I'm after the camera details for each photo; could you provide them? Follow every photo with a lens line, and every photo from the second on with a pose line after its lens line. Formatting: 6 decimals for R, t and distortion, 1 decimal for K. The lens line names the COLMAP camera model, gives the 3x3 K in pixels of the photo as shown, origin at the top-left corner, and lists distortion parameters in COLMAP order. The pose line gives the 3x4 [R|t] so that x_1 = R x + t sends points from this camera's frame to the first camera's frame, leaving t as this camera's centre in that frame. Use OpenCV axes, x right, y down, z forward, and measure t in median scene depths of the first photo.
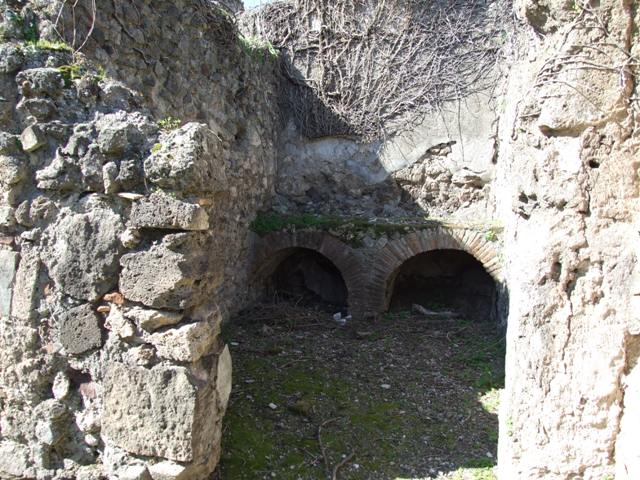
lens RADIAL K [[531.6, 0, 317.9], [0, 531.6, 240.7], [0, 0, 1]] dist [-0.058926, 0.026146]
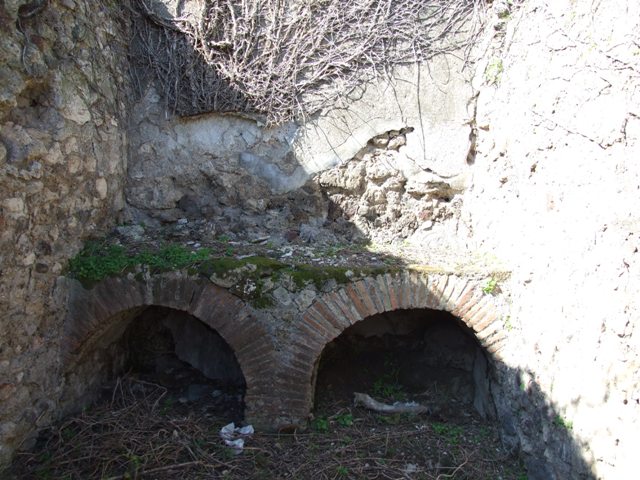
lens RADIAL K [[531.6, 0, 319.7], [0, 531.6, 241.3], [0, 0, 1]] dist [-0.058926, 0.026146]
pose [[0.979412, -0.004600, 0.201822, 0.018464], [0.004059, 0.999987, 0.003096, -0.052636], [-0.201833, -0.002213, 0.979417, 0.394030]]
